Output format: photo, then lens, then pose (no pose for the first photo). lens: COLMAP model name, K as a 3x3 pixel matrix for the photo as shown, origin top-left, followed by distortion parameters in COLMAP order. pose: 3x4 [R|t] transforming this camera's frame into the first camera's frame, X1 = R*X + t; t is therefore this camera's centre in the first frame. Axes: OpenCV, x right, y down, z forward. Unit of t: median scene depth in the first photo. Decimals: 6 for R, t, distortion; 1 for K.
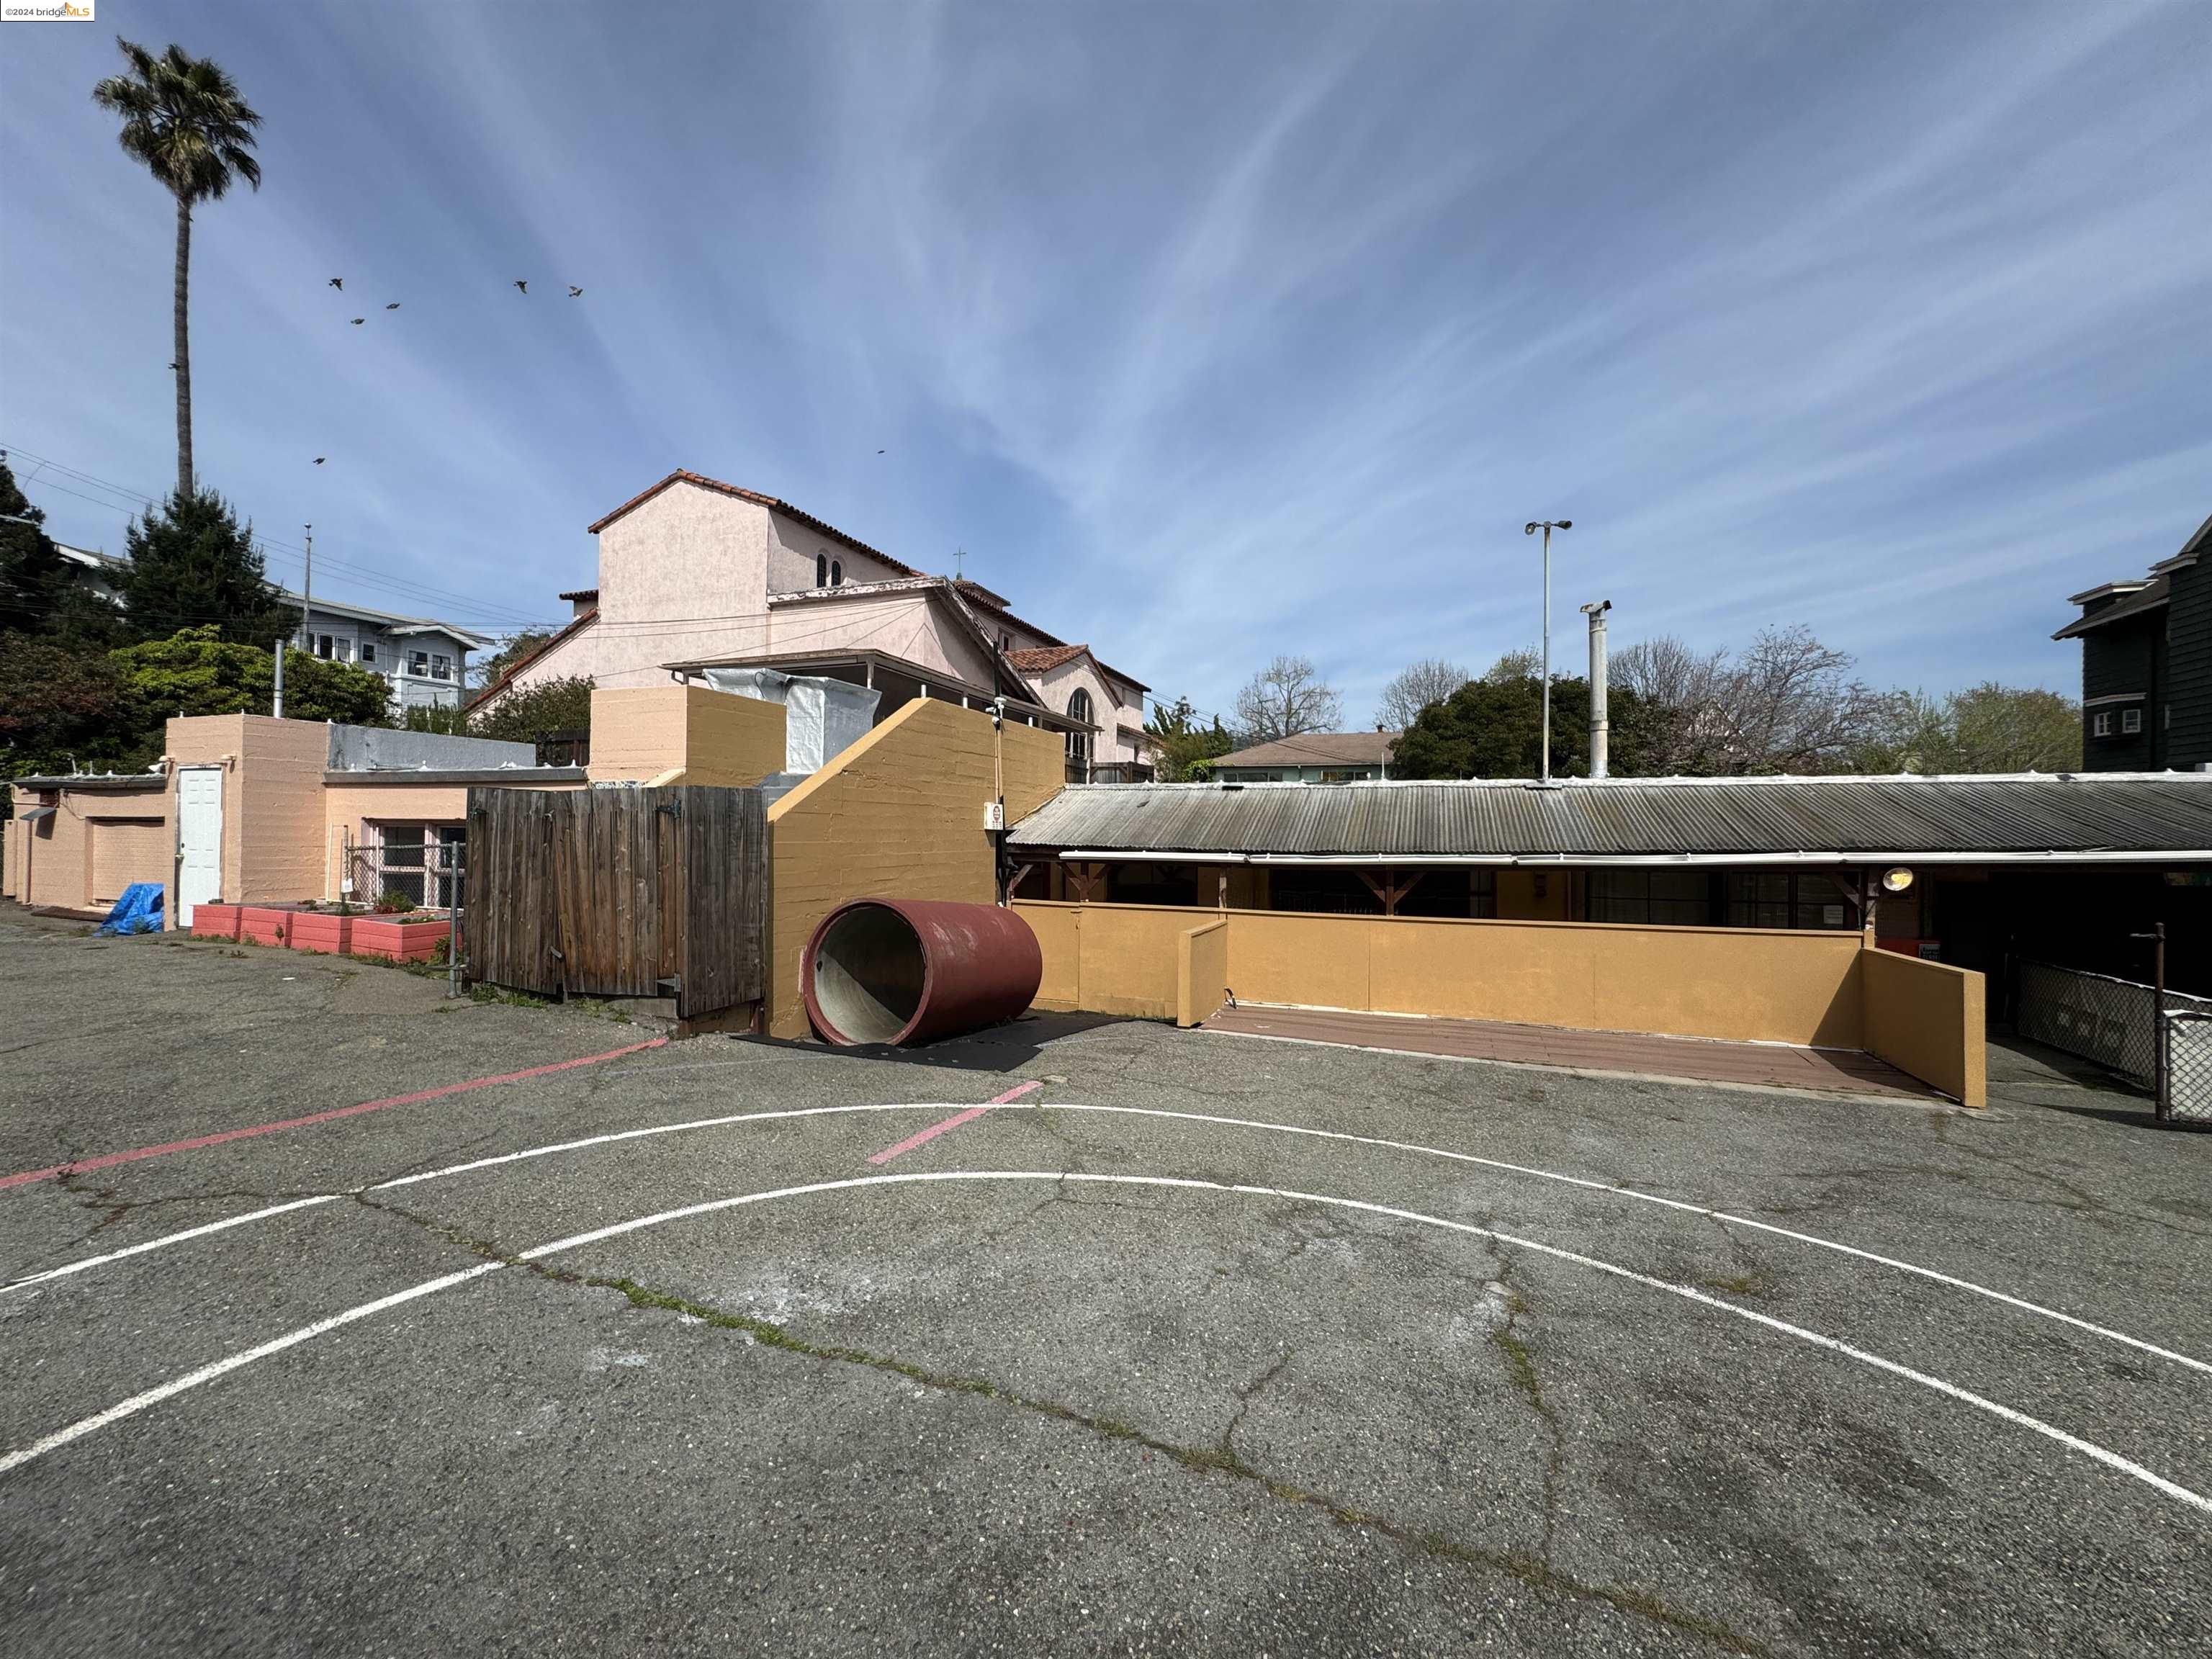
lens RADIAL K [[890.9, 0, 1104.5], [0, 890.9, 825.9], [0, 0, 1]] dist [-0.001354, 0.000507]
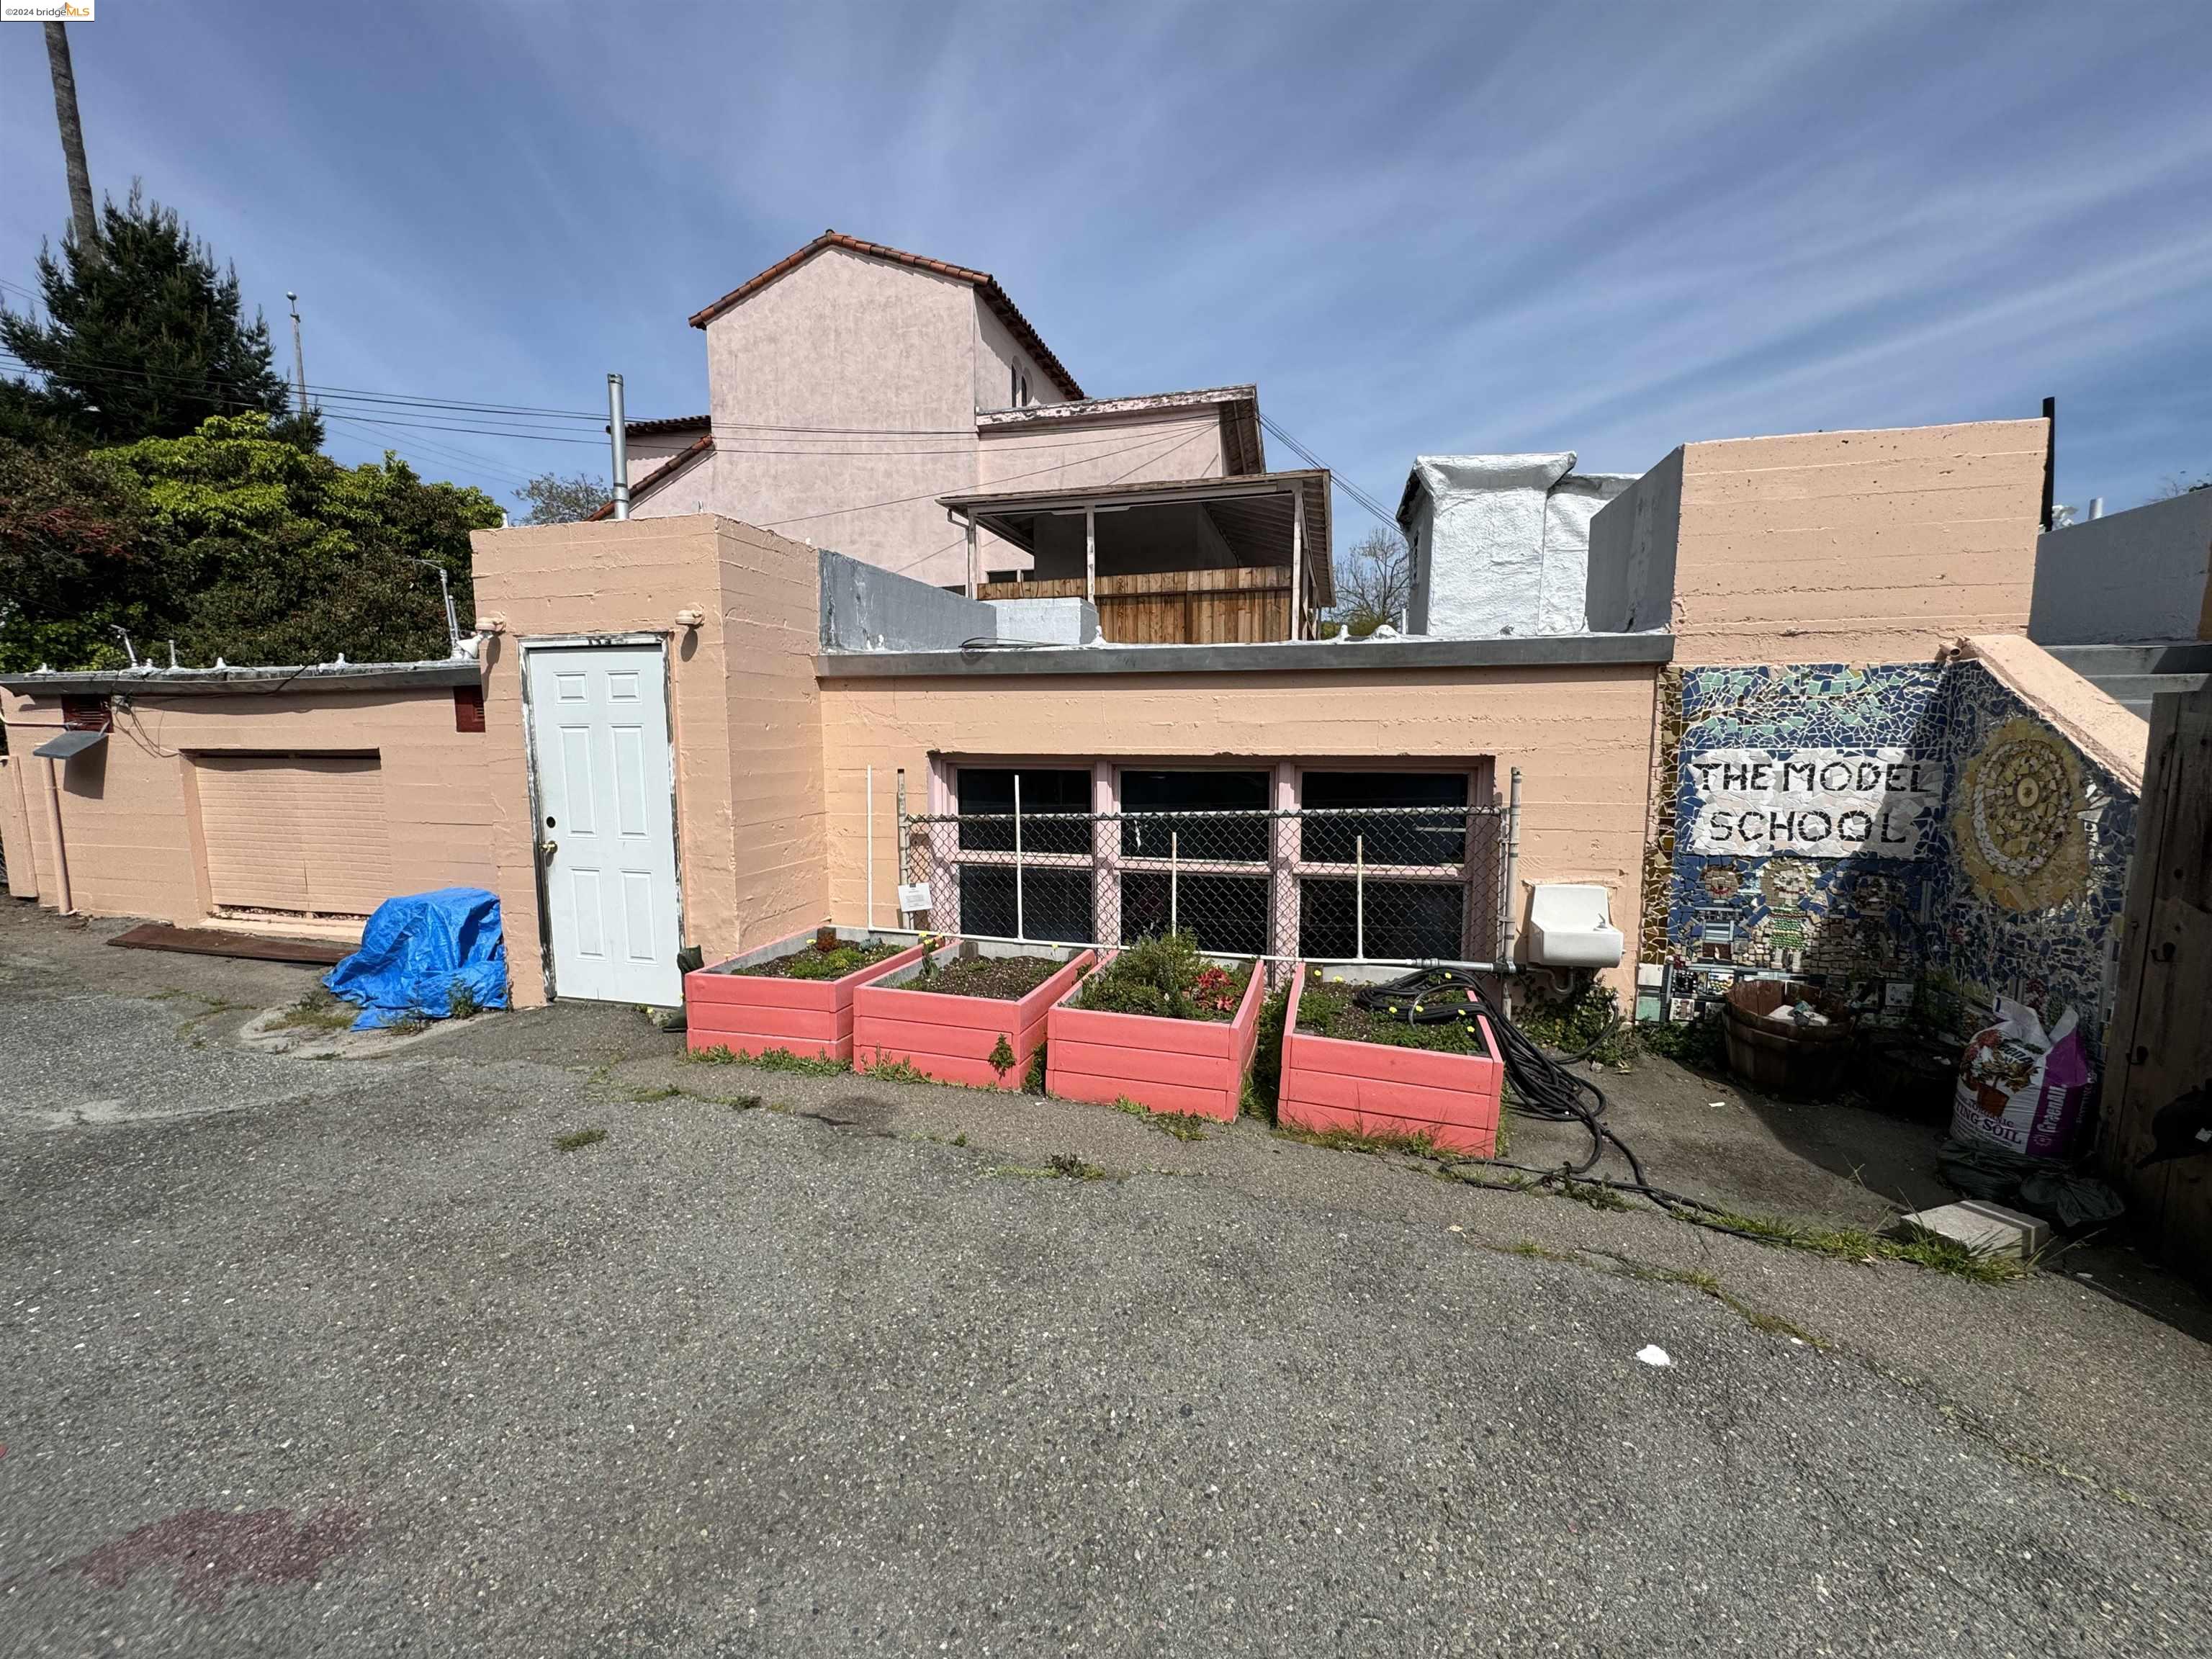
lens RADIAL K [[890.9, 0, 1104.5], [0, 890.9, 825.9], [0, 0, 1]] dist [-0.001354, 0.000507]
pose [[0.996287, -0.023009, 0.082962, -0.685720], [0.012892, 0.992631, 0.120485, -0.022954], [-0.085123, -0.118968, 0.989242, 0.460056]]
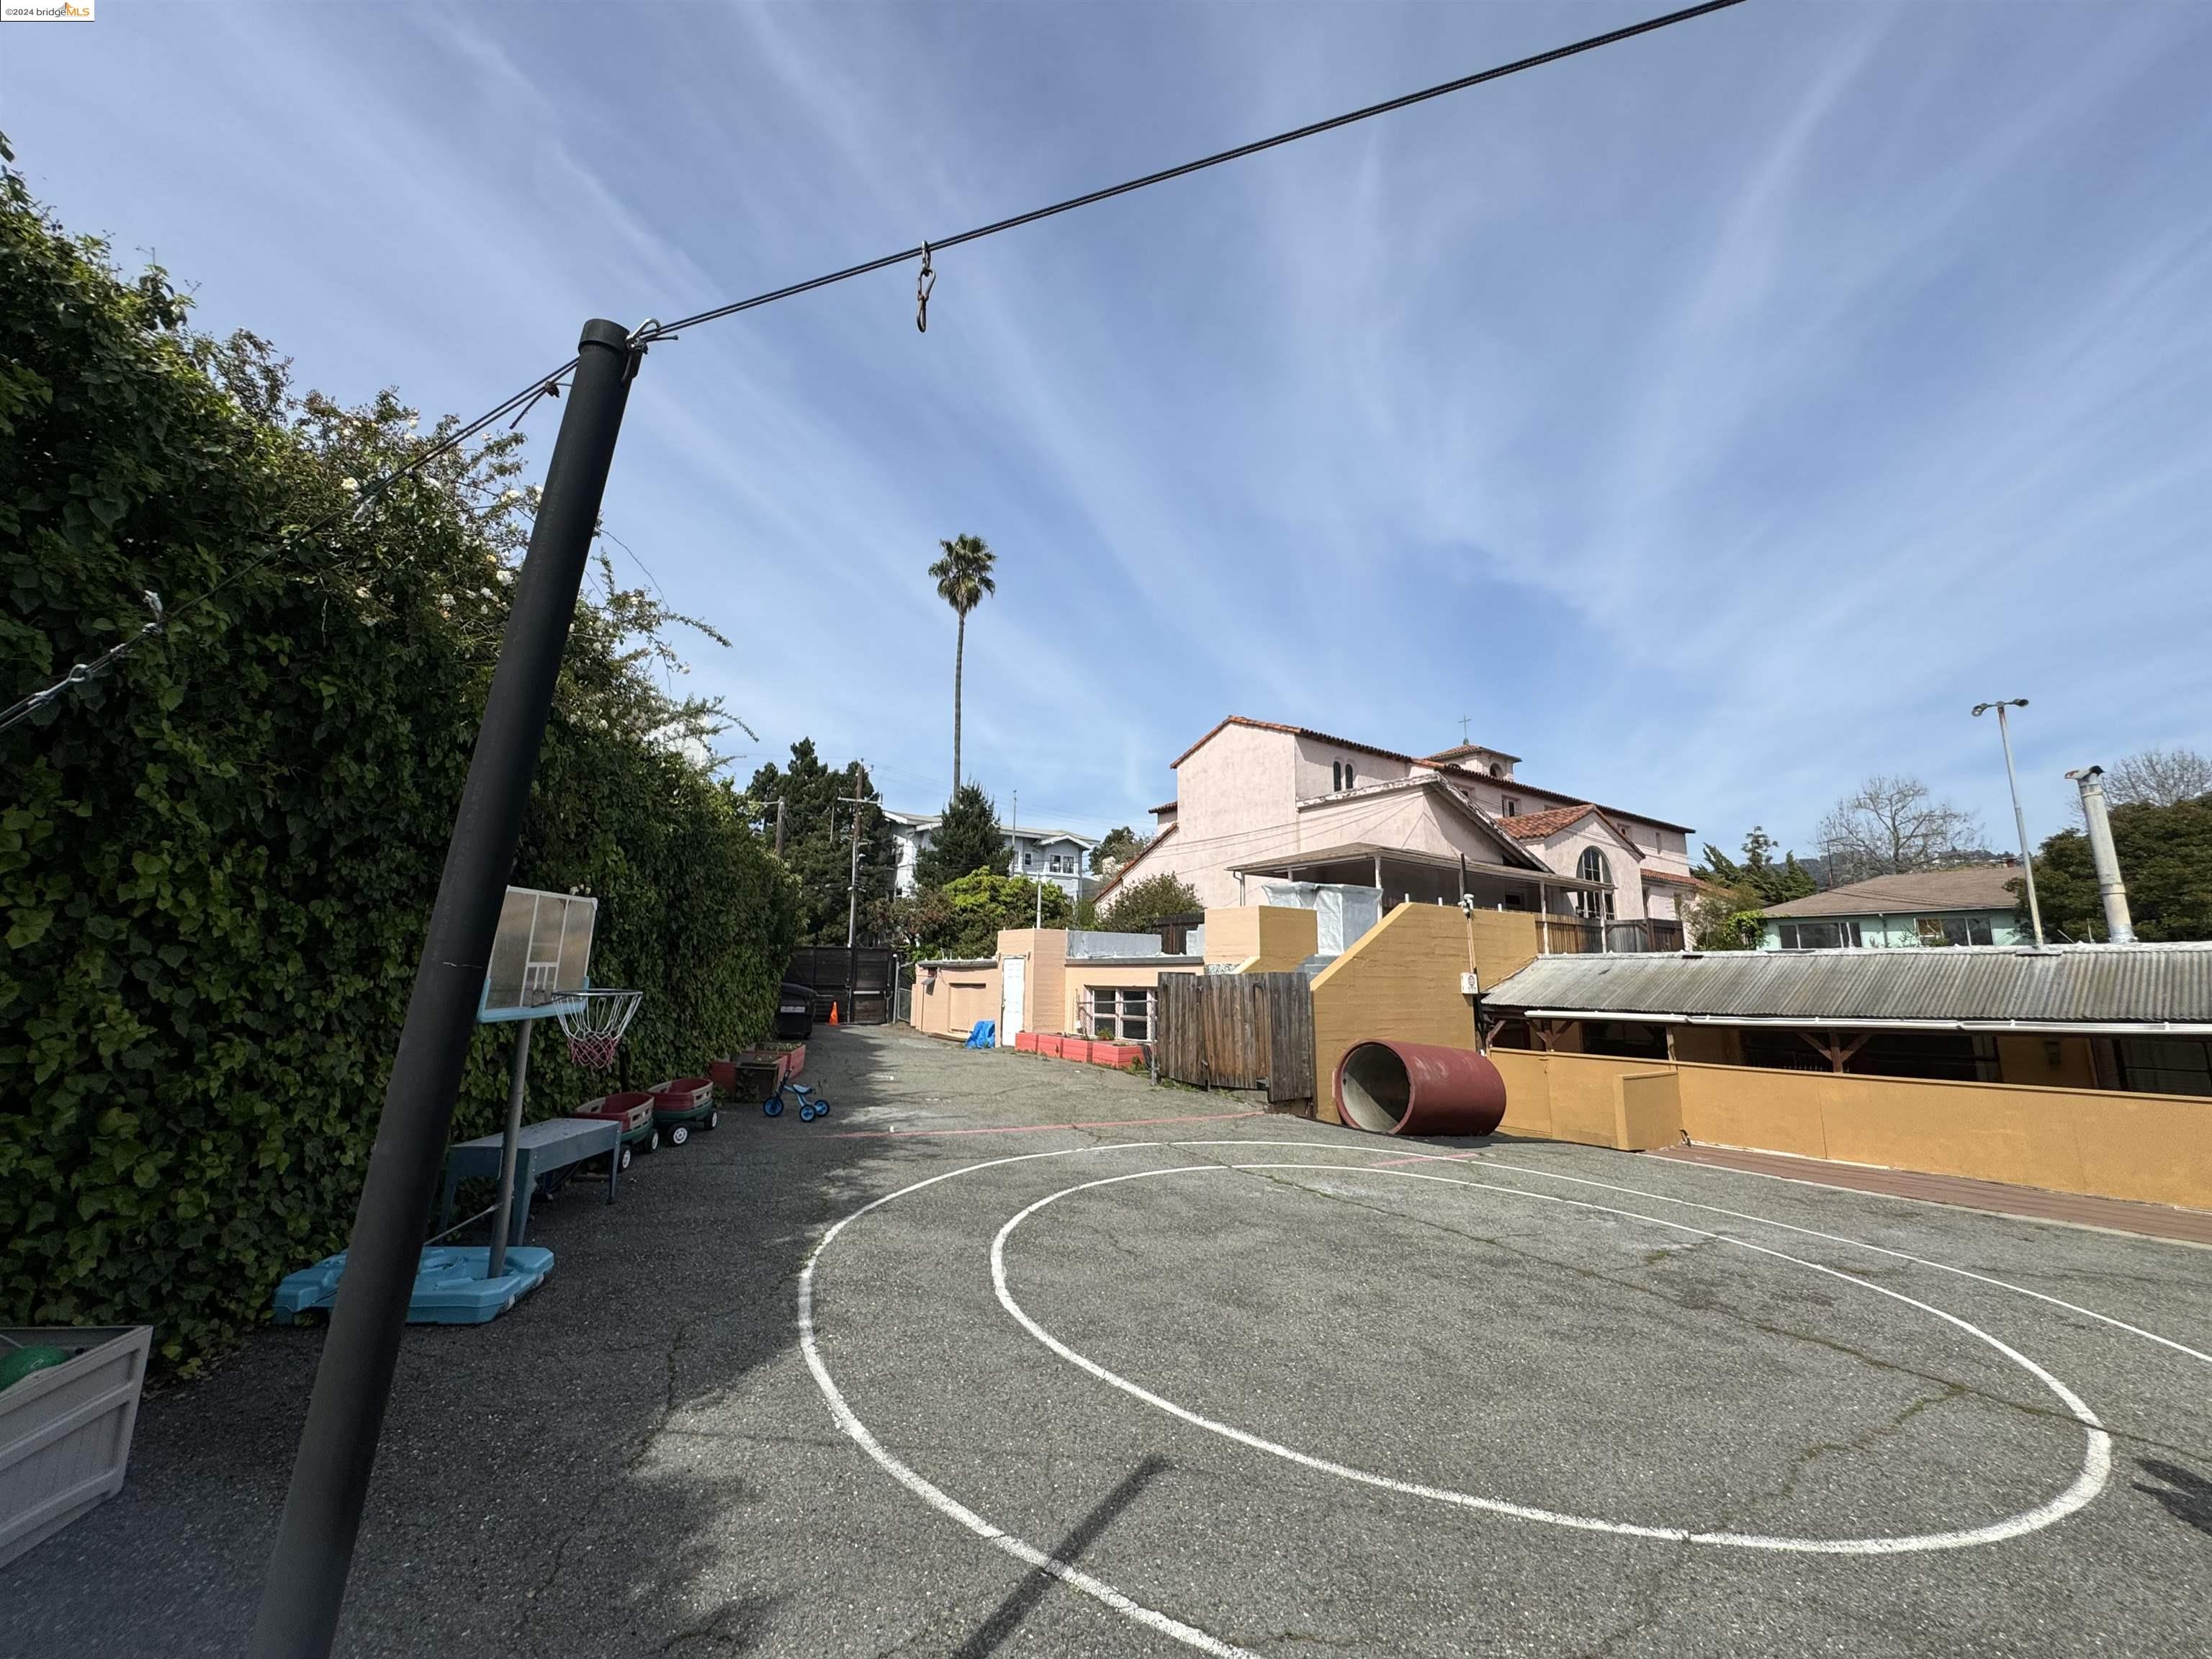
lens RADIAL K [[890.9, 0, 1104.5], [0, 890.9, 825.9], [0, 0, 1]] dist [-0.001354, 0.000507]
pose [[0.839581, -0.095367, -0.534798, 0.141243], [0.003777, 0.985471, -0.169804, -0.017065], [0.543221, 0.140544, 0.827743, -0.406085]]
